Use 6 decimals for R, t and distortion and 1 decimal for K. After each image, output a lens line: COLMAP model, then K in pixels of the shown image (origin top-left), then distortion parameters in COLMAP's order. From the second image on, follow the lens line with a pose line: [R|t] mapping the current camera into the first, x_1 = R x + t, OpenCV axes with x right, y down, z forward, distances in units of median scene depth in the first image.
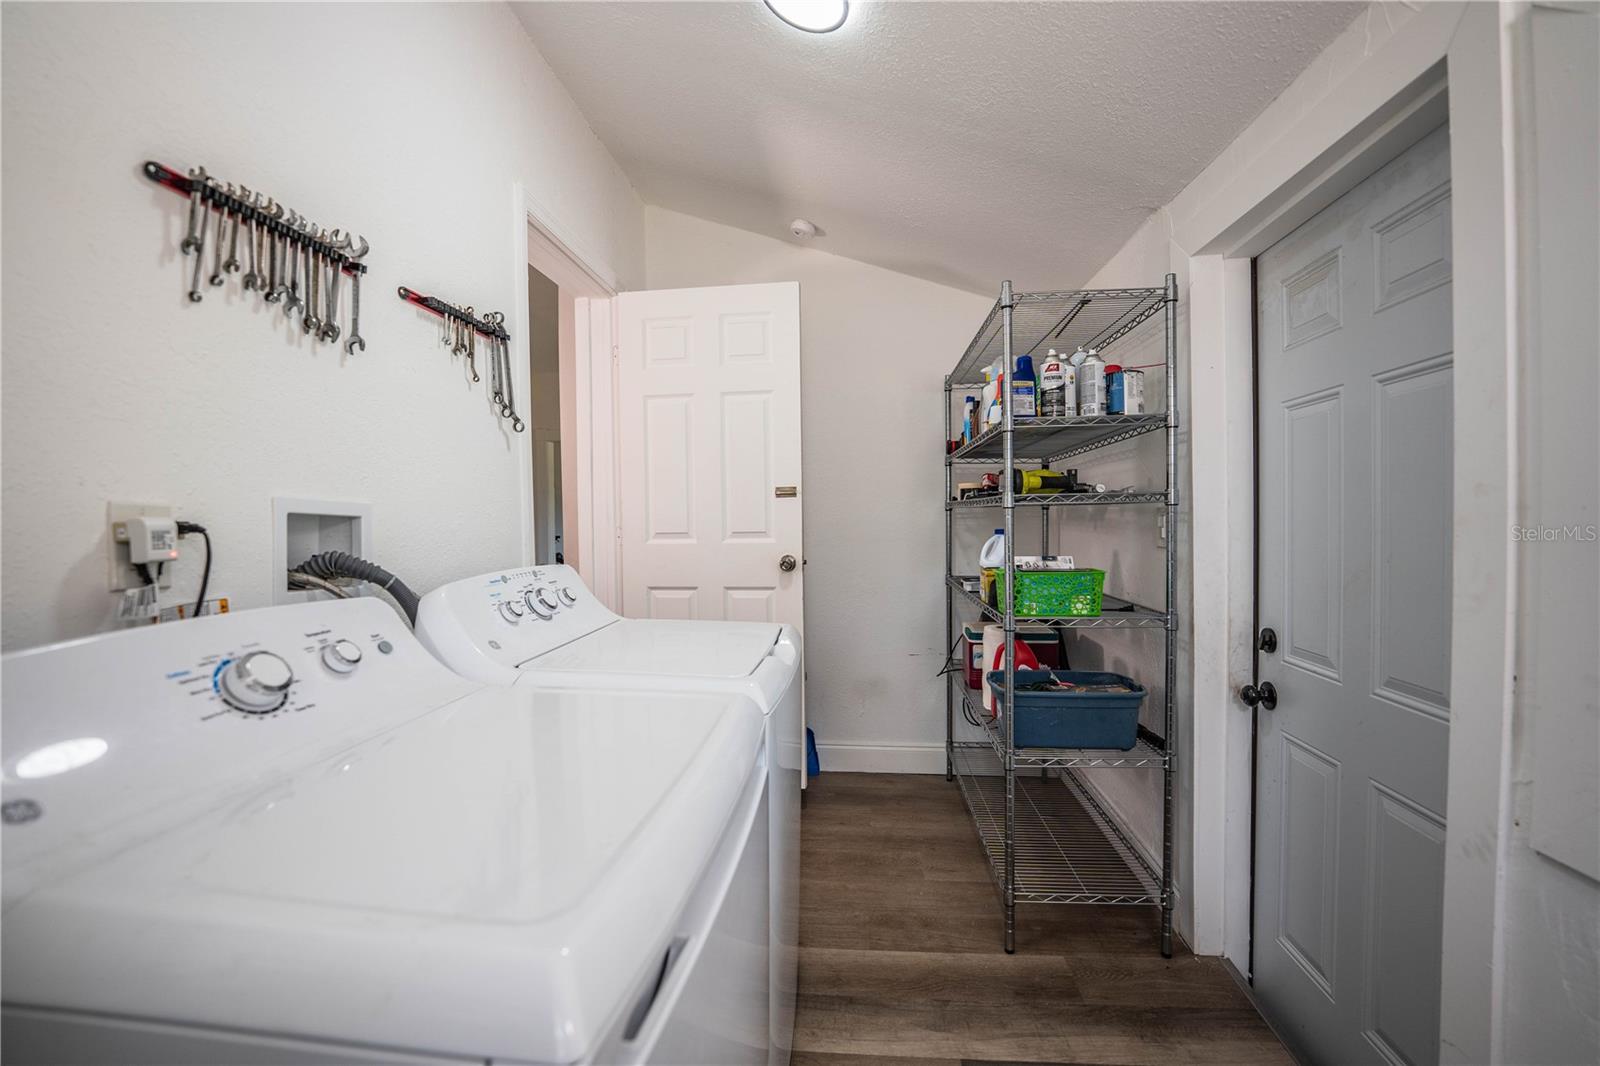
lens RADIAL K [[654.2, 0, 820.8], [0, 654.2, 530.5], [0, 0, 1]] dist [-0.028113, 0.004267]
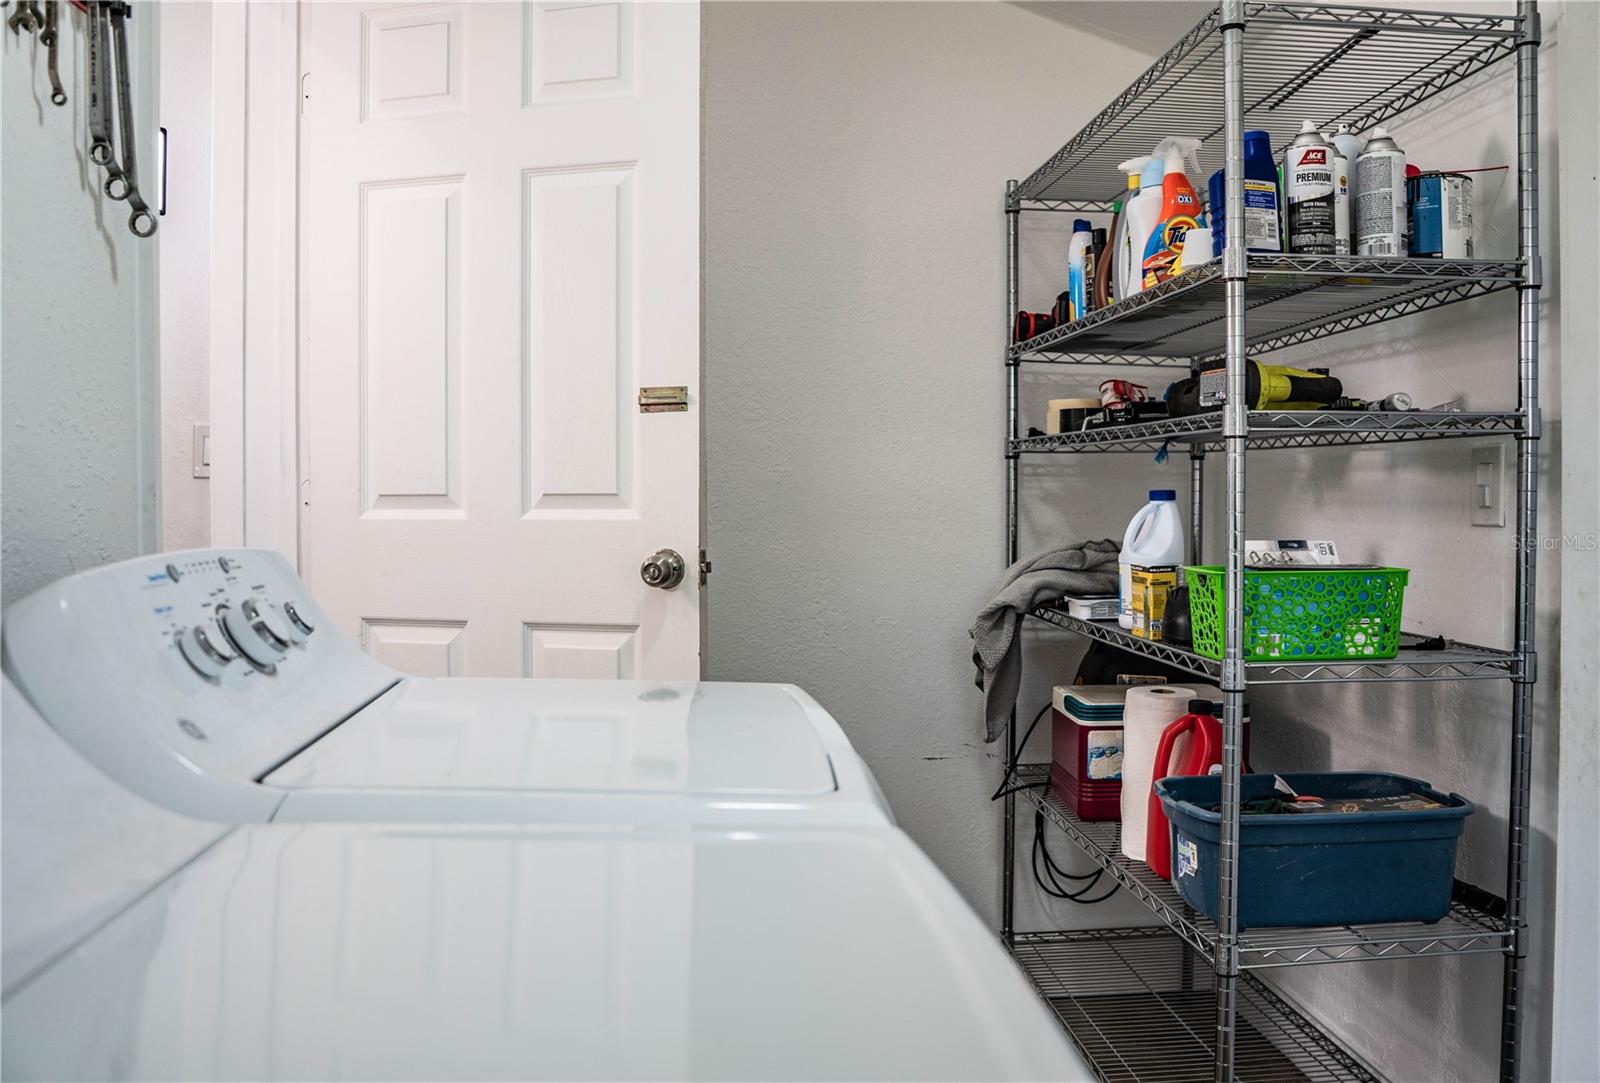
lens RADIAL K [[1305.1, 0, 798.5], [0, 1305.1, 532.5], [0, 0, 1]] dist [-0.109123, 0.066724]
pose [[0.982466, 0.007209, 0.186301, -0.204838], [-0.007147, 0.999974, -0.001003, 0.038551], [-0.186304, -0.000346, 0.982492, 0.118836]]
